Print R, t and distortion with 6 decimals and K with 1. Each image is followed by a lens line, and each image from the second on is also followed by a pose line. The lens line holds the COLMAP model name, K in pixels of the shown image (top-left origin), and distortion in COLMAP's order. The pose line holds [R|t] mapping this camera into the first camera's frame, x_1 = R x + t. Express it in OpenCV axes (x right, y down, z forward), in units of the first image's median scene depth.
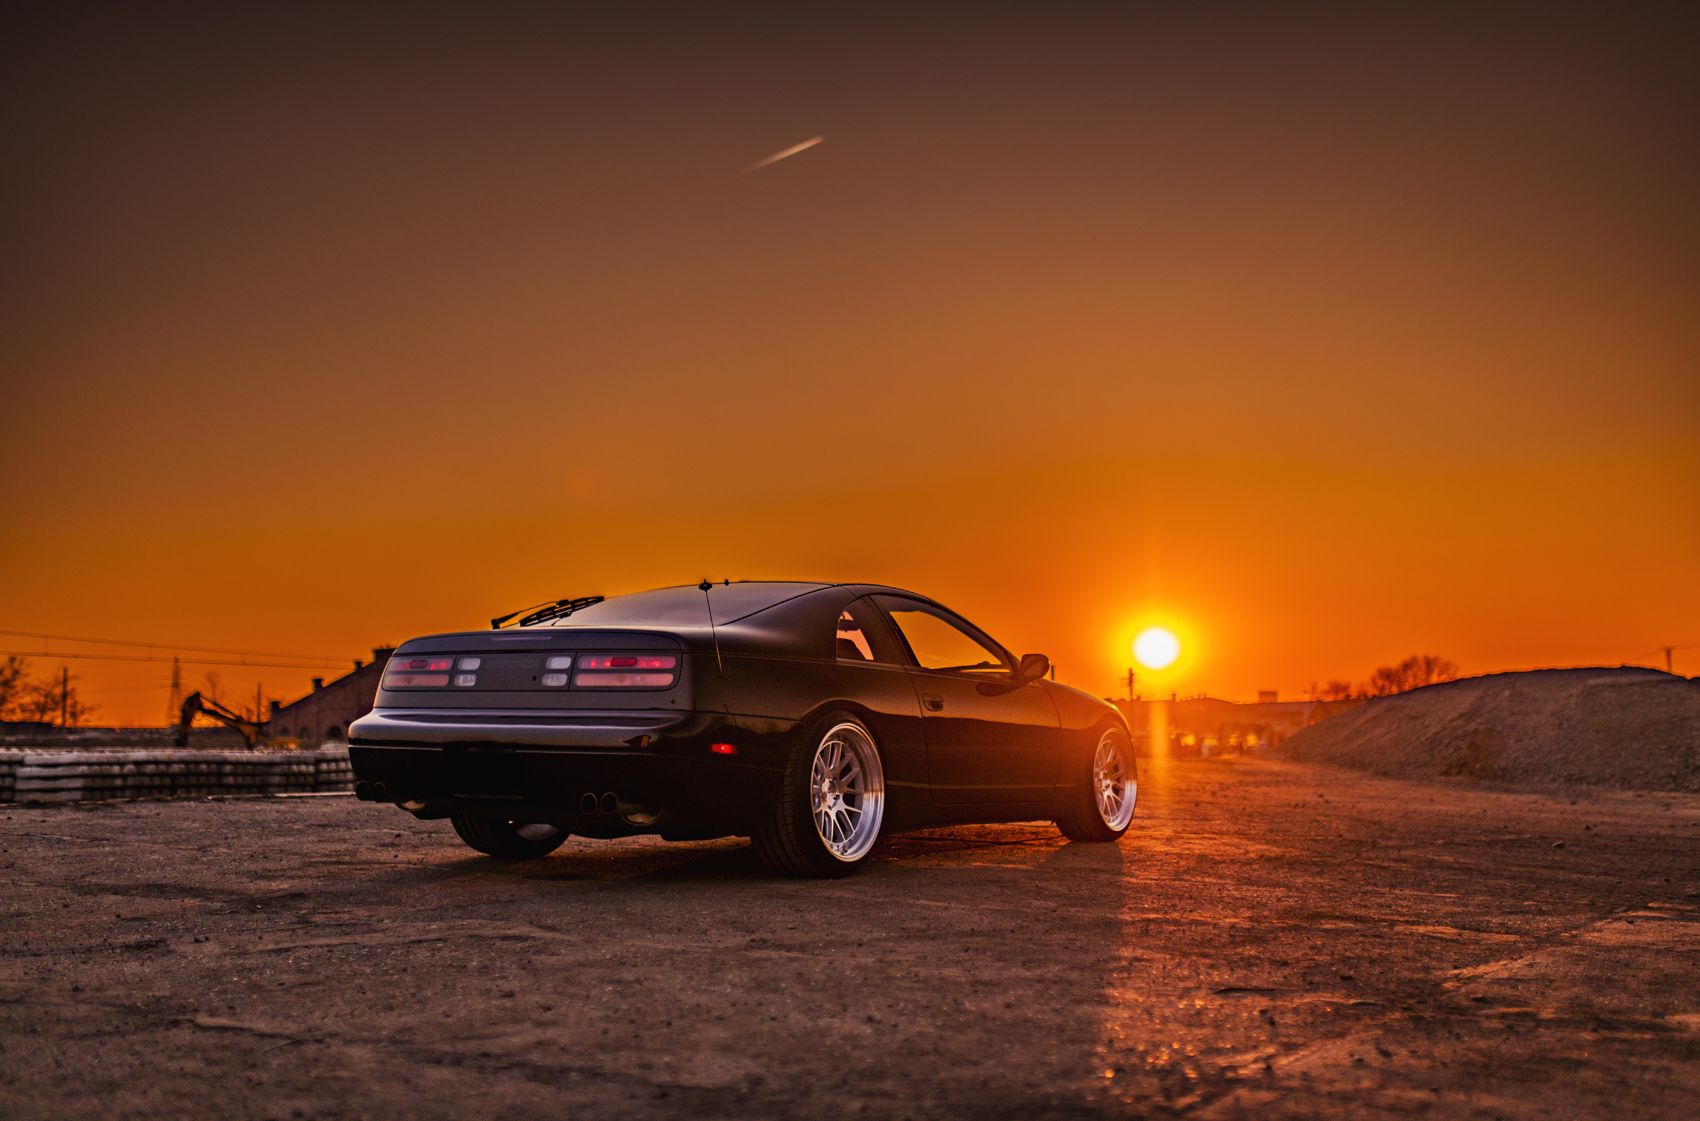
lens RADIAL K [[1676.9, 0, 856.3], [0, 1676.9, 561.6], [0, 0, 1]] dist [-0.000602, 0.001295]
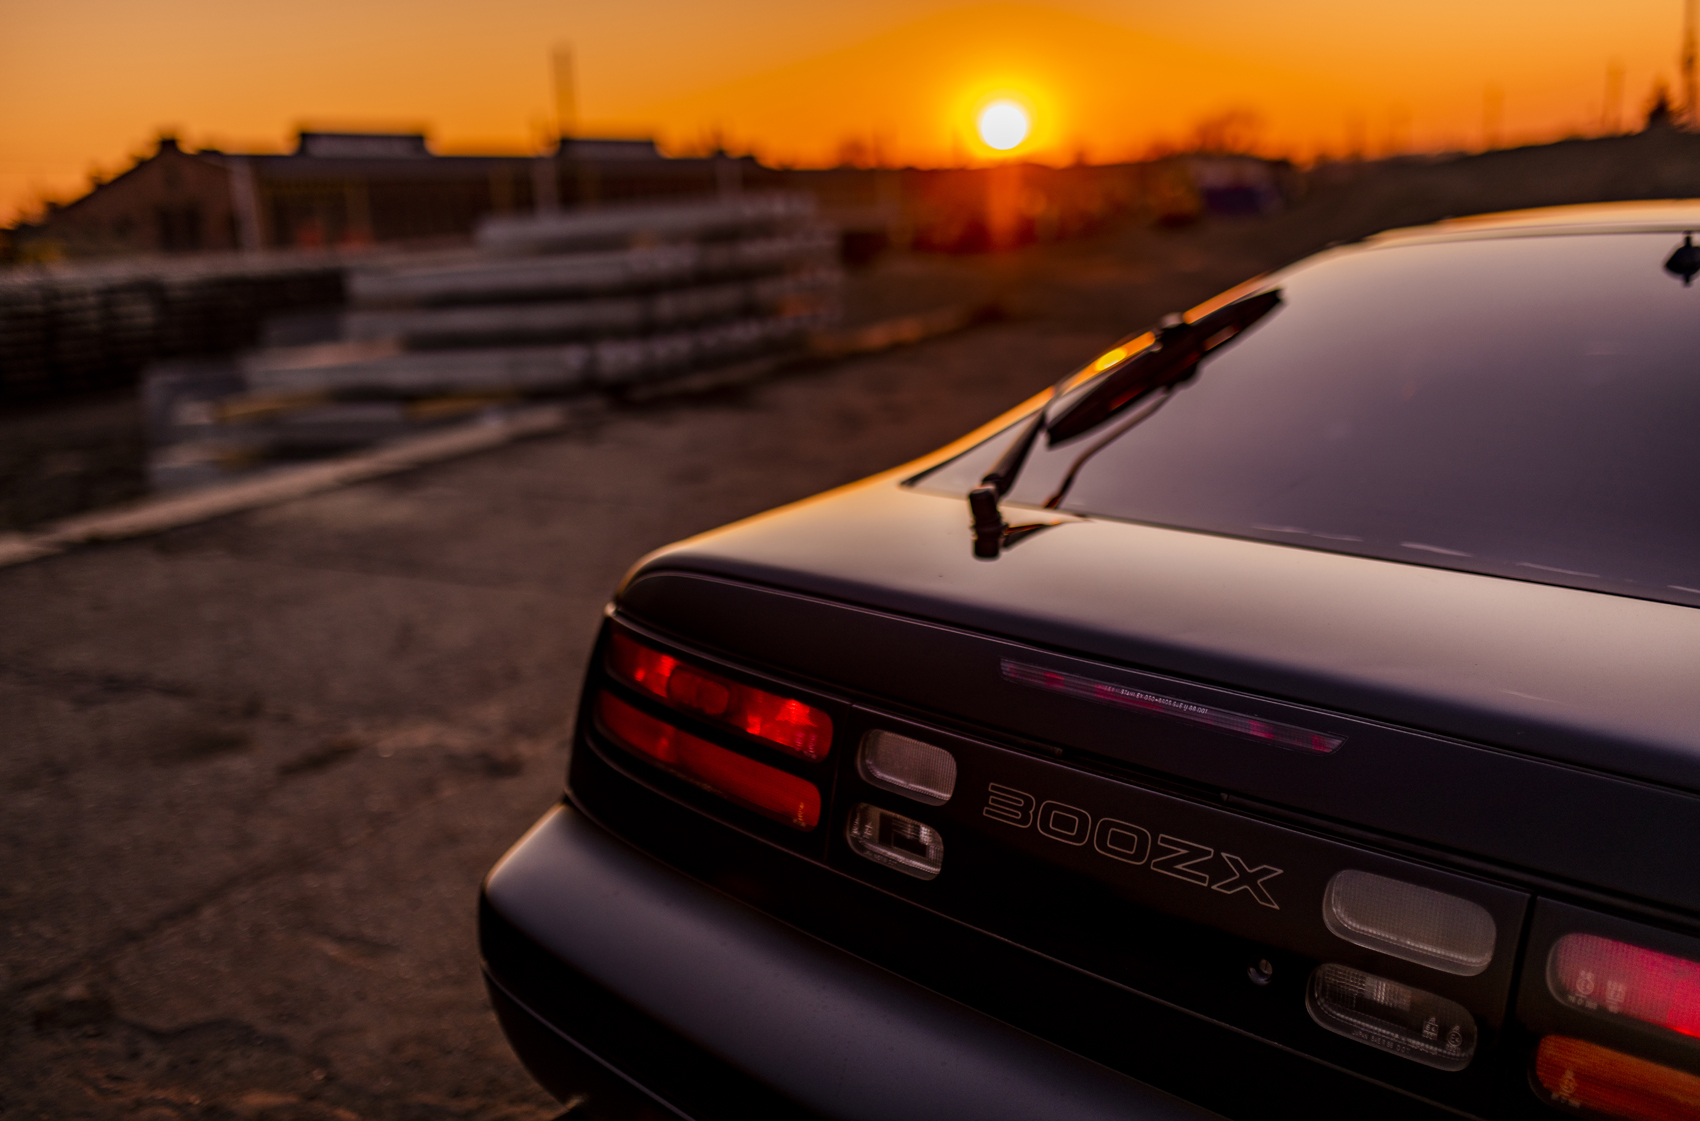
lens RADIAL K [[1611.7, 0, 850.0], [0, 1611.7, 560.5], [0, 0, 1]] dist [-0.004134, 0.005397]
pose [[0.993820, -0.056767, 0.095391, -0.016725], [0.023761, 0.948218, 0.316731, 0.001471], [-0.108431, -0.312507, 0.943706, 0.187673]]
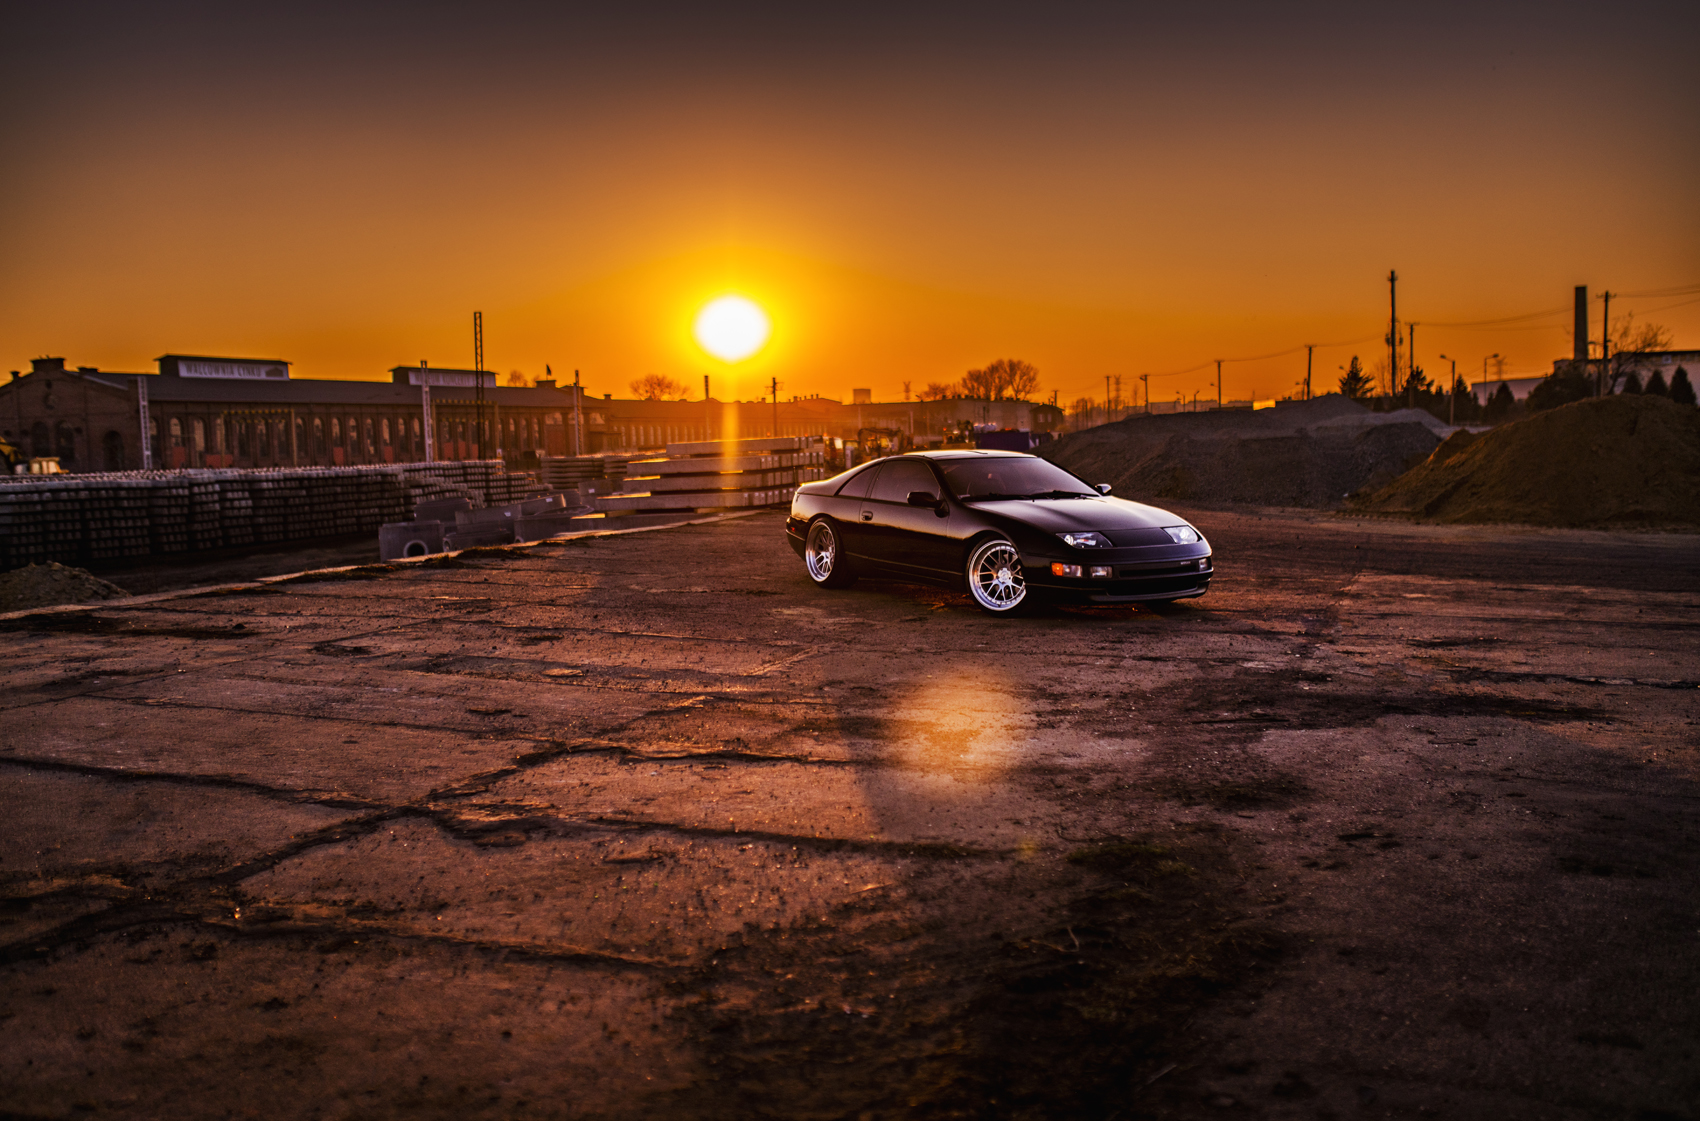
lens RADIAL K [[1611.7, 0, 850.0], [0, 1611.7, 560.5], [0, 0, 1]] dist [-0.004134, 0.005397]
pose [[0.972293, -0.027302, 0.232167, -0.150242], [-0.015611, 0.983356, 0.181020, -0.044396], [-0.233245, -0.179629, 0.955683, -0.212363]]
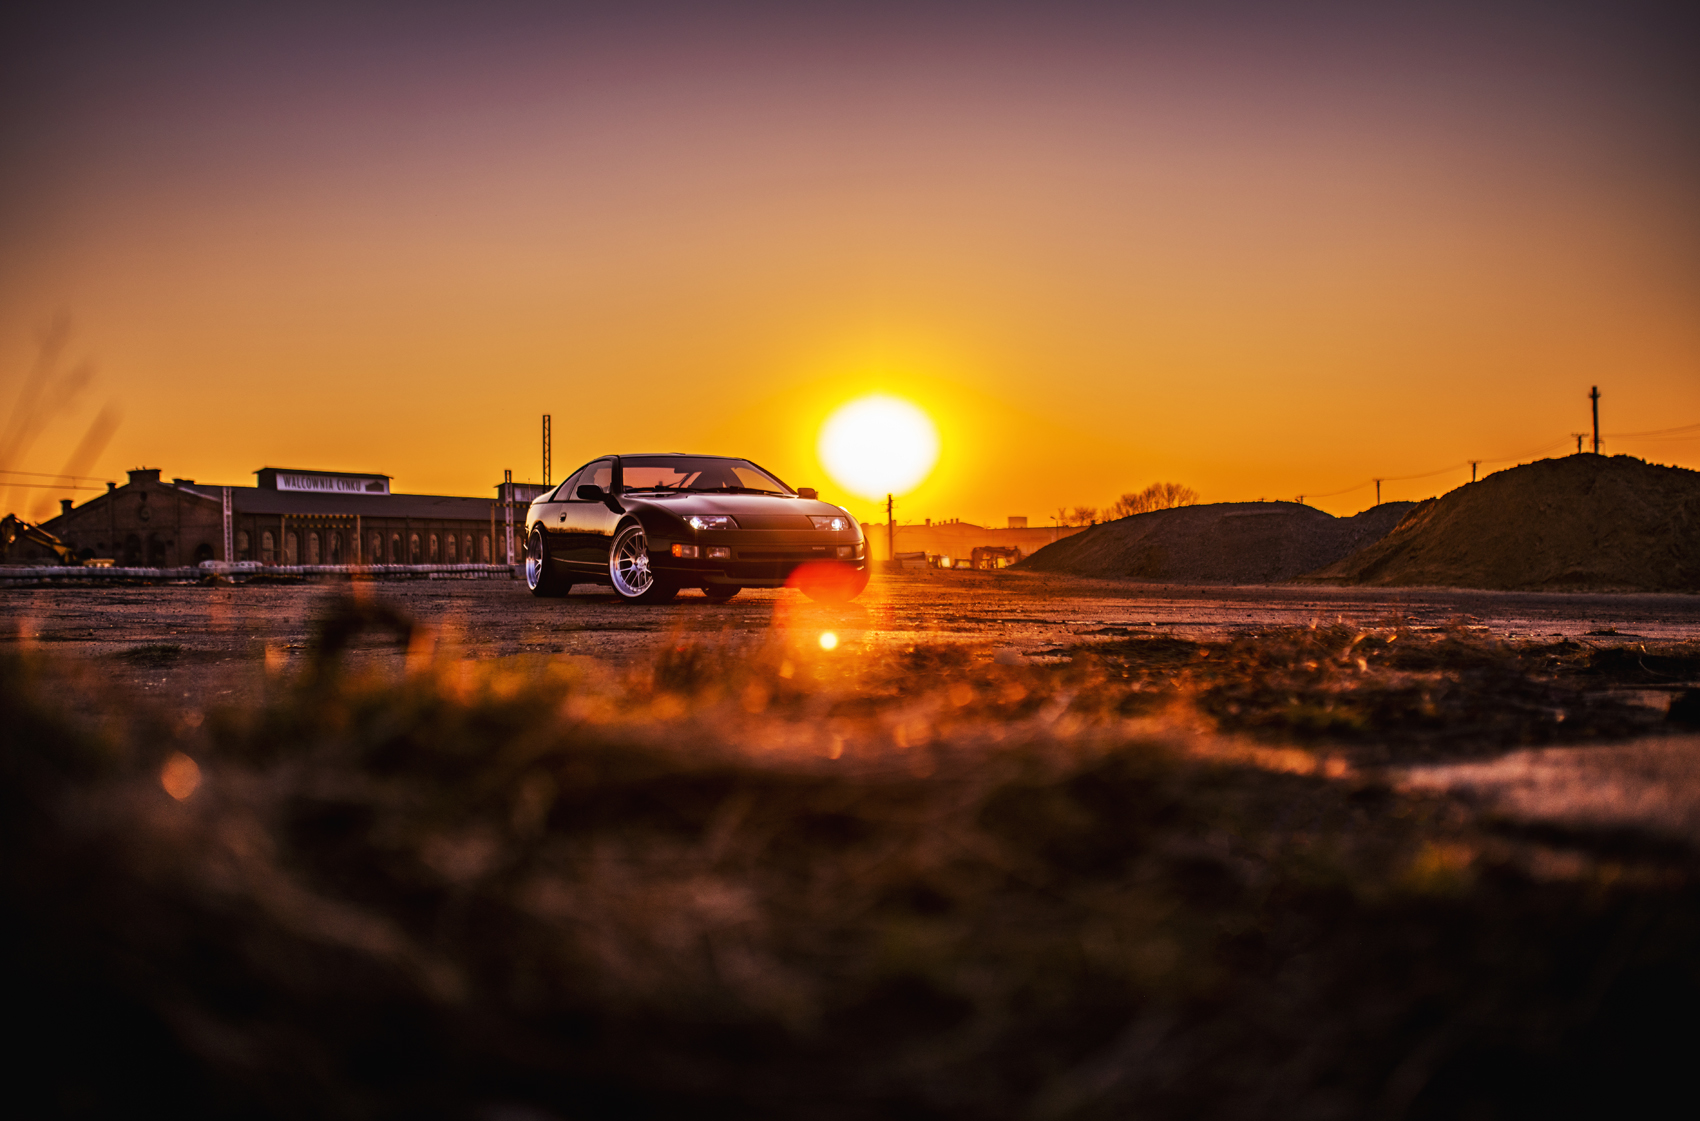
lens RADIAL K [[1732.3, 0, 850.0], [0, 1732.3, 560.5], [0, 0, 1]] dist [0.015344, 0.015534]
pose [[0.989744, 0.000692, 0.142852, -0.059490], [-0.015389, 0.994685, 0.101807, -0.020412], [-0.142023, -0.102961, 0.984494, -0.247514]]
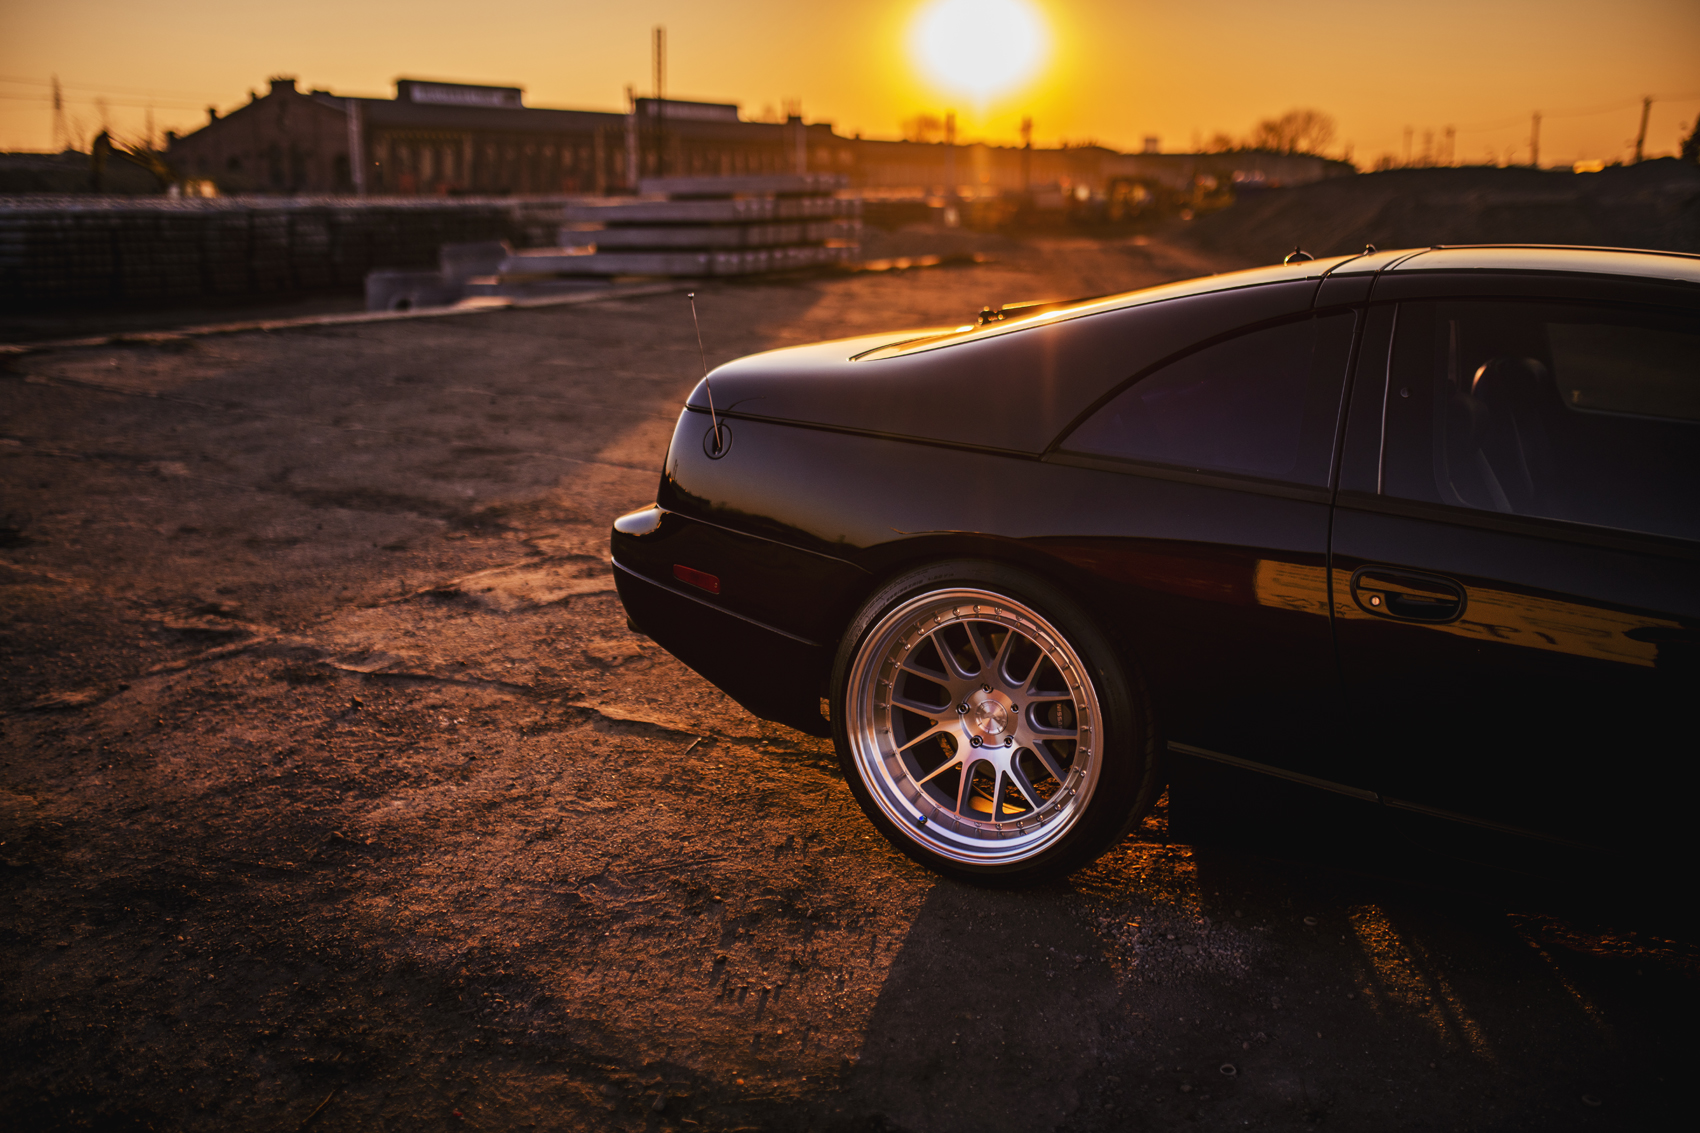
lens RADIAL K [[1618.6, 0, 854.3], [0, 1618.6, 564.5], [0, 0, 1]] dist [-0.068288, 0.110075]
pose [[0.997598, 0.008354, 0.068765, -0.022055], [-0.030984, 0.941675, 0.335094, -0.021454], [-0.061955, -0.336420, 0.939672, -0.014212]]
